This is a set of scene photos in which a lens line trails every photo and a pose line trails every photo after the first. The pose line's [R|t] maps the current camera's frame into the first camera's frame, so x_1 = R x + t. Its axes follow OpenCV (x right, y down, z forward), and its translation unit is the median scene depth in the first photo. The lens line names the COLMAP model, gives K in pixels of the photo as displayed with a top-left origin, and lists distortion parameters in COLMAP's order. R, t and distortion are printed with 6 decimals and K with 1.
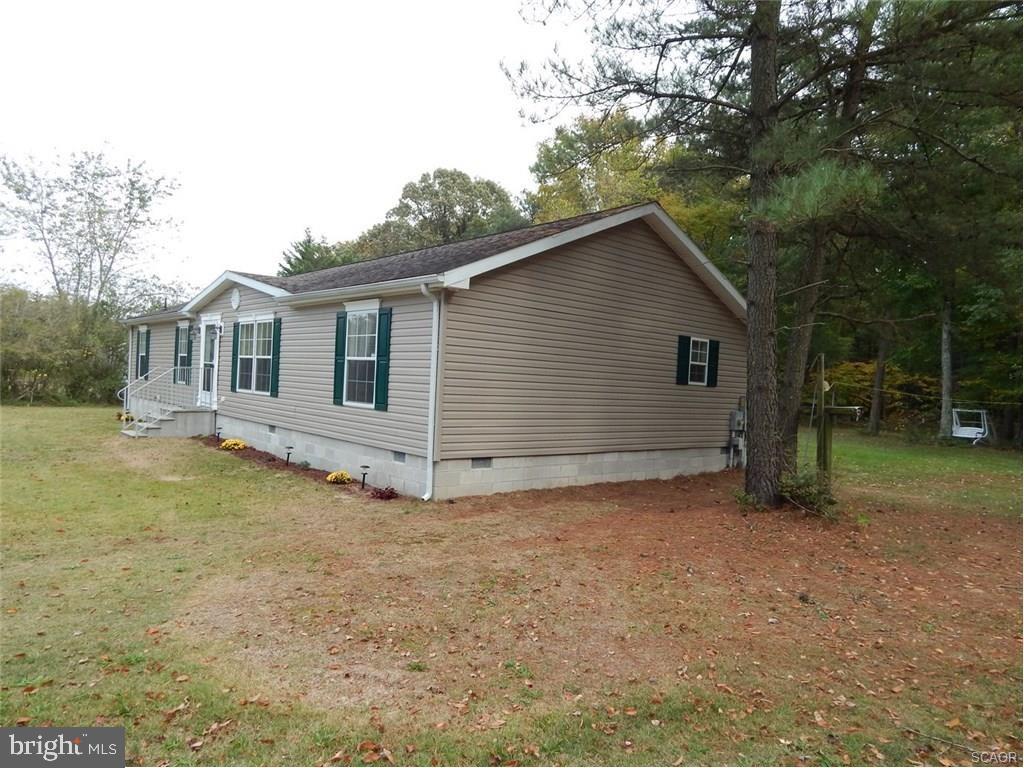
lens RADIAL K [[661.1, 0, 512.0], [0, 661.1, 384.0], [0, 0, 1]] dist [-0.045366, -0.000633]
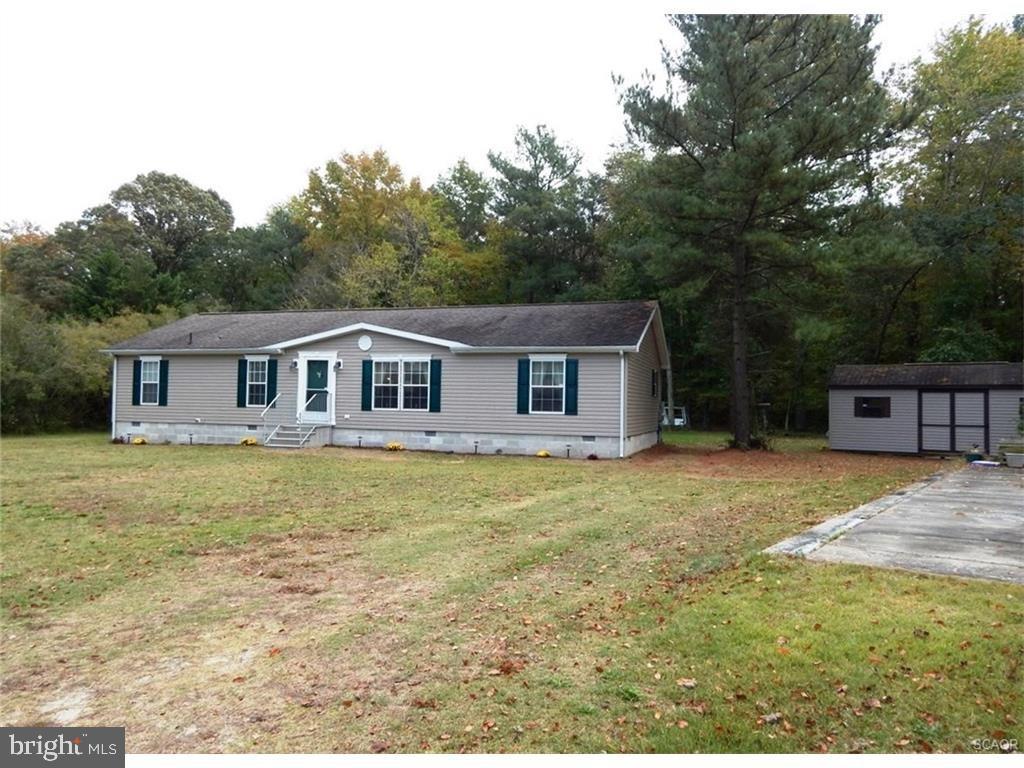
lens RADIAL K [[661.1, 0, 512.0], [0, 661.1, 384.0], [0, 0, 1]] dist [-0.045366, -0.000633]
pose [[0.878787, -0.019290, 0.476824, -0.831446], [0.026929, 0.999595, -0.009192, -0.022666], [-0.476453, 0.020918, 0.878951, -0.367134]]
